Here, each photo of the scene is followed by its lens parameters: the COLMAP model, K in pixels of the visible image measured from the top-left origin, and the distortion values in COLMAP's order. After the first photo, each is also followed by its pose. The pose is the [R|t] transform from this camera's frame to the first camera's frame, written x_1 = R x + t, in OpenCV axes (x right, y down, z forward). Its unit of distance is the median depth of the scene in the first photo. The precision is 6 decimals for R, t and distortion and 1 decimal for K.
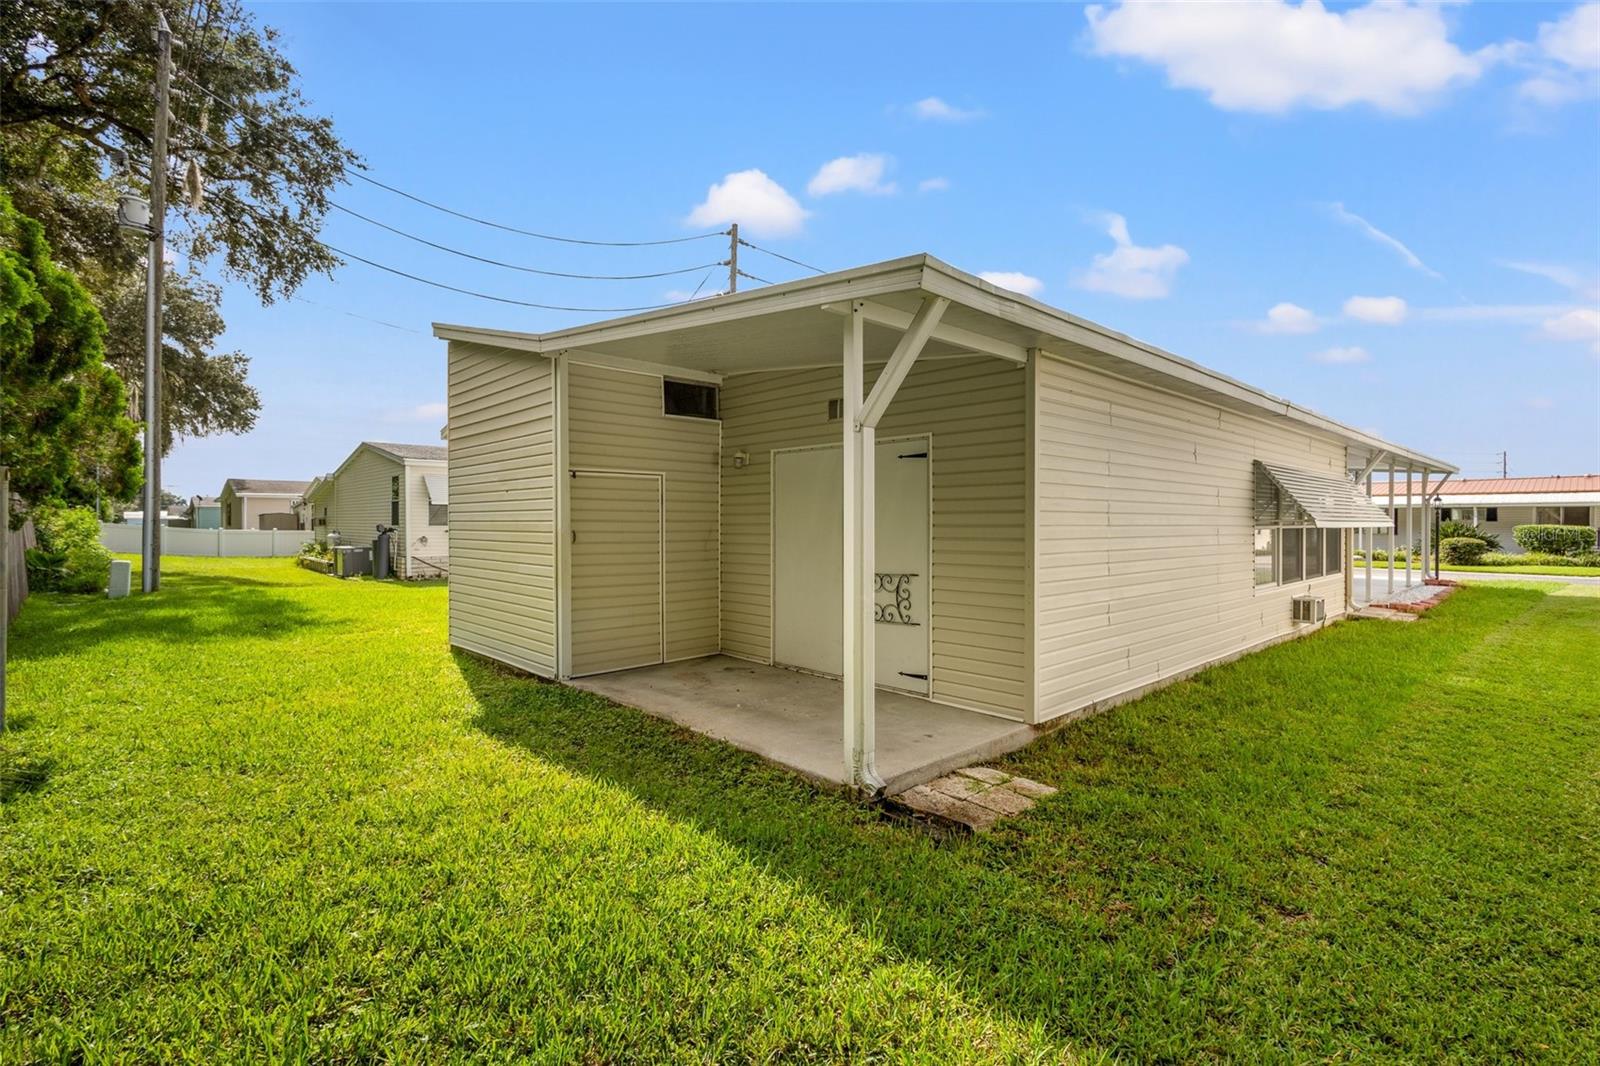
lens RADIAL K [[746.9, 0, 799.3], [0, 746.9, 518.2], [0, 0, 1]] dist [0.010854, -0.000516]
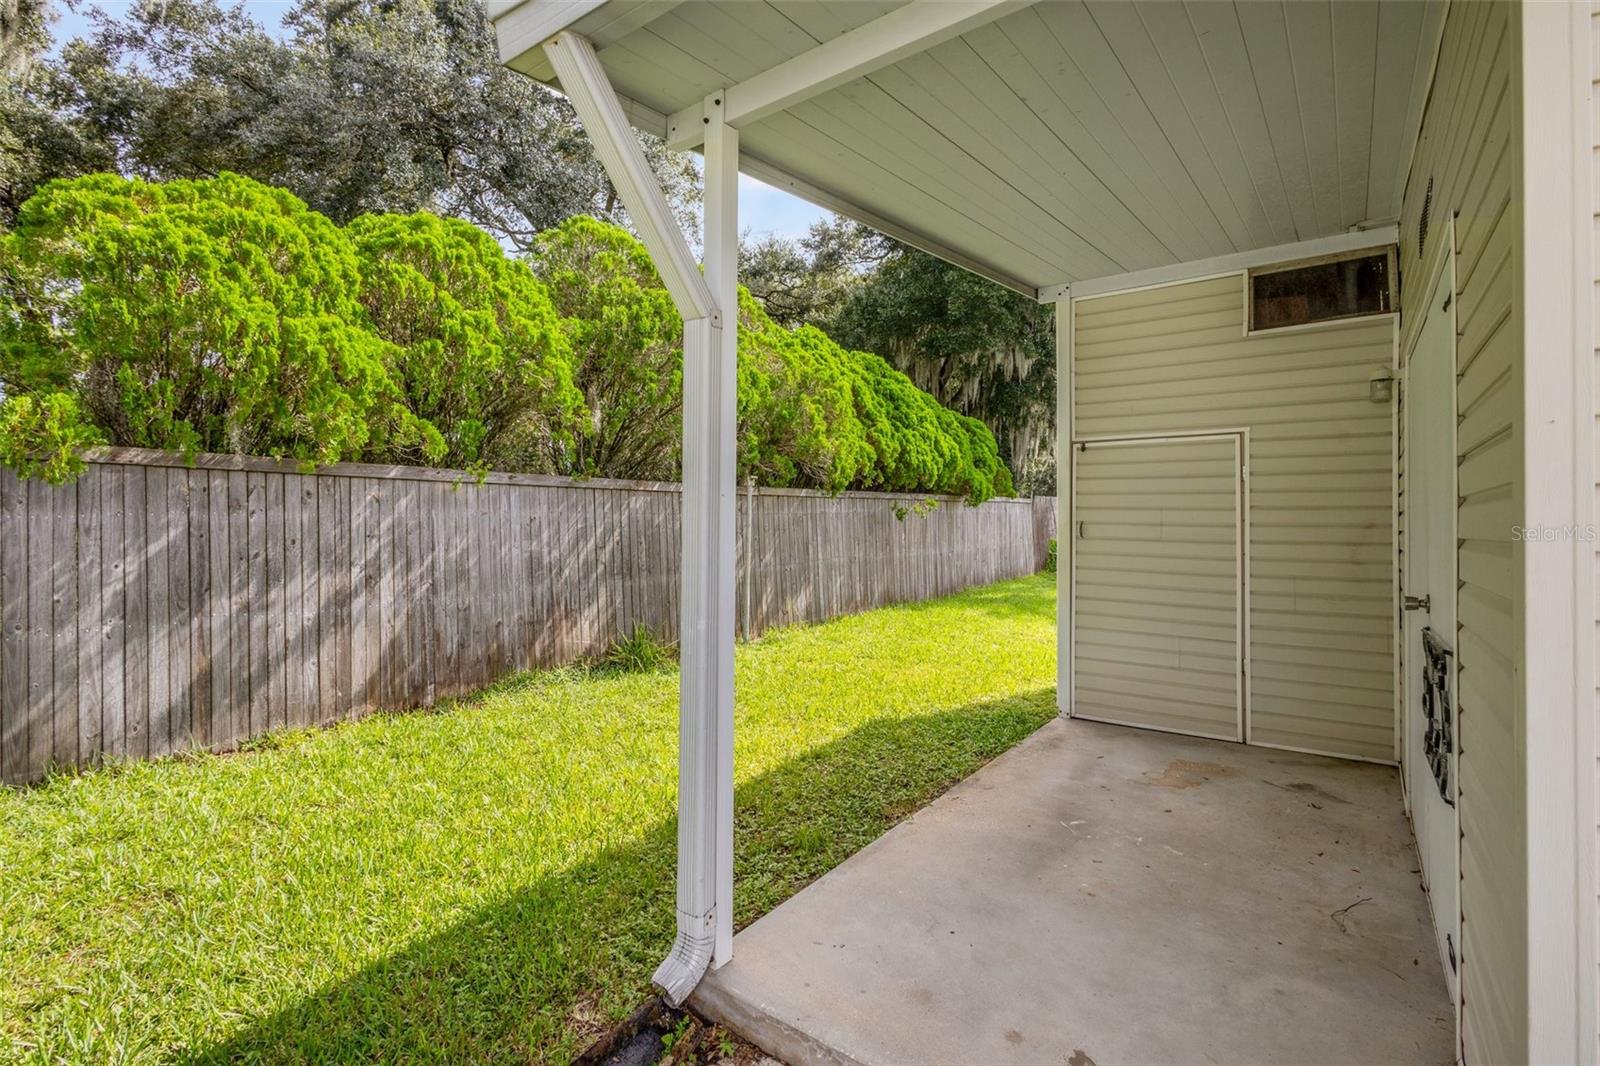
lens RADIAL K [[746.9, 0, 799.3], [0, 746.9, 518.2], [0, 0, 1]] dist [0.010854, -0.000516]
pose [[0.183579, 0.004329, -0.982995, 0.352497], [0.002385, 0.999985, 0.004849, 0.008258], [0.983002, -0.003234, 0.183566, 0.531522]]
